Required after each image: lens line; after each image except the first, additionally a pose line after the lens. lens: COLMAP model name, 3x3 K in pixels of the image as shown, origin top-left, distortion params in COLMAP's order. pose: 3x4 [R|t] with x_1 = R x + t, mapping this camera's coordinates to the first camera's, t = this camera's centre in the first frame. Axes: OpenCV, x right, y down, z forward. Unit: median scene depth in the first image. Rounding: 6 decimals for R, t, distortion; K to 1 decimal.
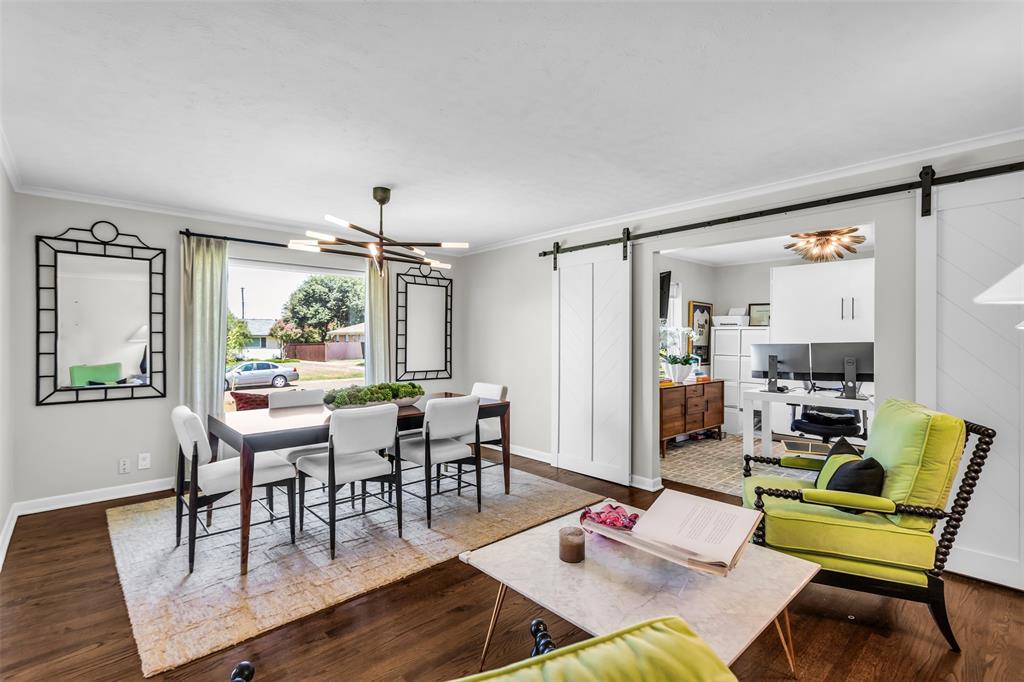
lens RADIAL K [[478.5, 0, 517.1], [0, 478.5, 338.1], [0, 0, 1]] dist [0.000089, 0.000349]
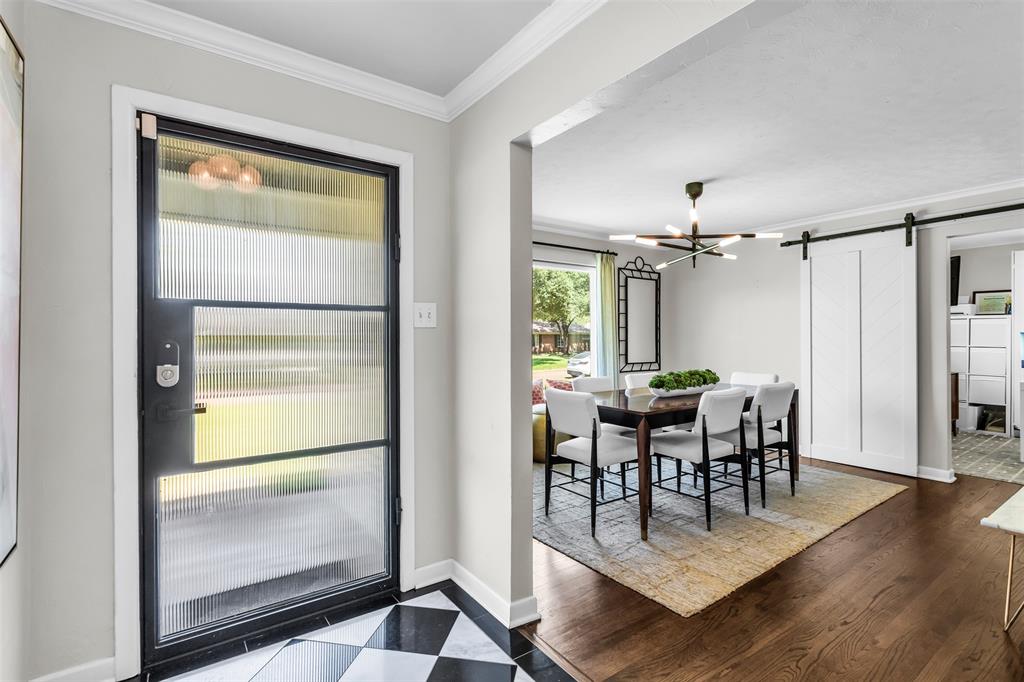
lens RADIAL K [[478.5, 0, 512.6], [0, 478.5, 338.8], [0, 0, 1]] dist [0.000089, 0.000349]
pose [[0.991845, -0.007062, -0.127254, -0.460841], [0.007413, 0.999970, 0.002281, 0.018558], [0.127234, -0.003206, 0.991868, -0.075631]]
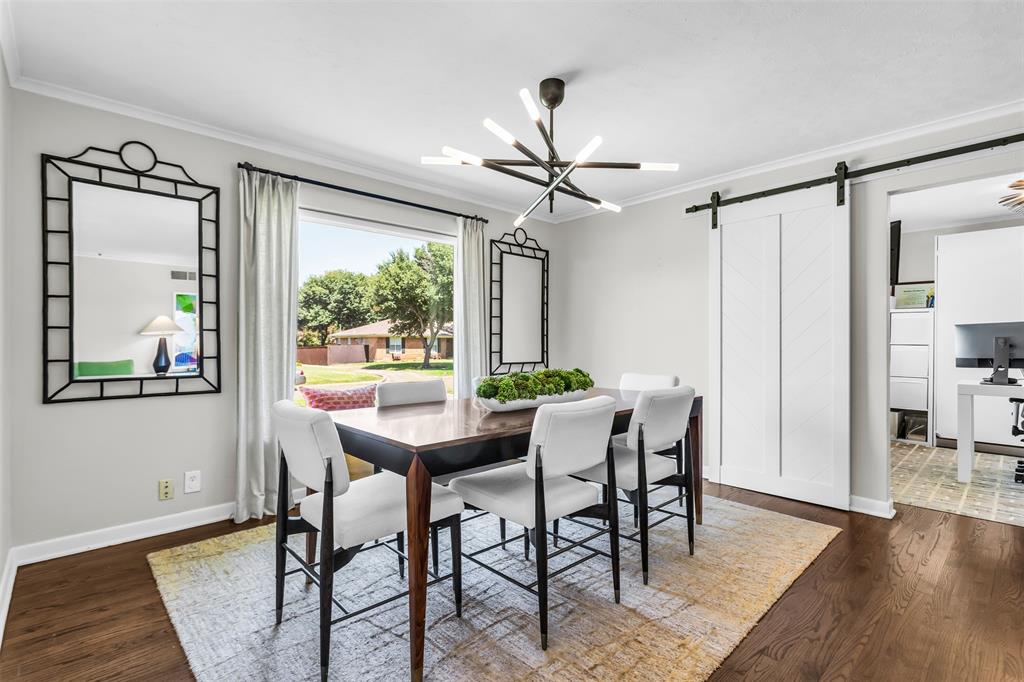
lens RADIAL K [[478.5, 0, 515.5], [0, 478.5, 344.7], [0, 0, 1]] dist [0.000089, 0.000349]
pose [[0.999945, -0.003023, 0.010060, -0.289451], [0.002984, 0.999988, 0.003862, 0.048603], [-0.010072, -0.003832, 0.999942, 0.266313]]
